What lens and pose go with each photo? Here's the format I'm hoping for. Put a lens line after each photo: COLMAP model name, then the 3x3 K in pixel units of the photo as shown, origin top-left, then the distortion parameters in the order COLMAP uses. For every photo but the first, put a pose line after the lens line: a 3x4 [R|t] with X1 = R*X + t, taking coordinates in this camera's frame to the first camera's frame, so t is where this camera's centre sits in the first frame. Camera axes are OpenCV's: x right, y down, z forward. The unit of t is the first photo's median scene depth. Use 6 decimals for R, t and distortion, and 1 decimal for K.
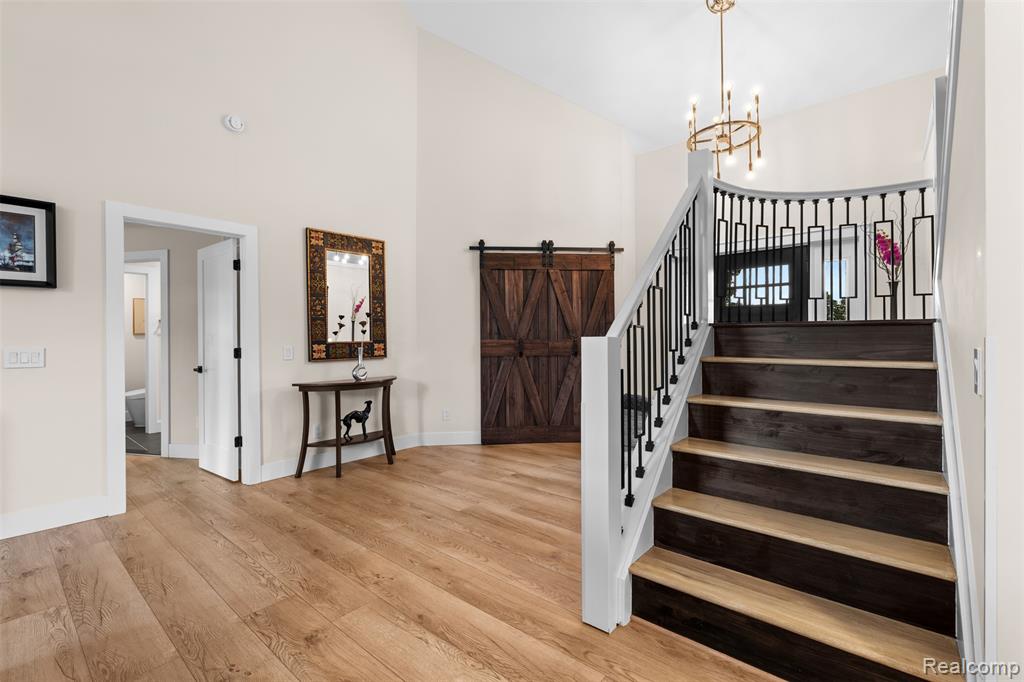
lens RADIAL K [[446.6, 0, 512.0], [0, 446.6, 341.0], [0, 0, 1]] dist [-0.001894, -0.000363]
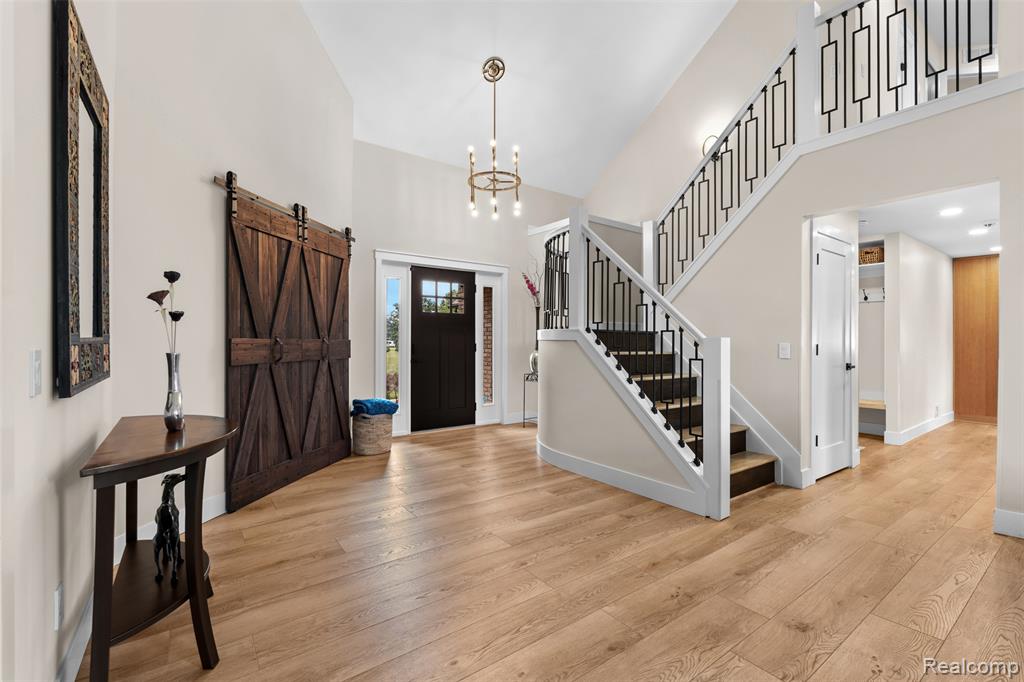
lens RADIAL K [[446.6, 0, 512.0], [0, 446.6, 341.0], [0, 0, 1]] dist [-0.001894, -0.000363]
pose [[0.240051, 0.005279, 0.970746, -0.620231], [0.000553, 0.999984, -0.005575, 0.004945], [-0.970760, 0.001875, 0.240045, 0.539450]]
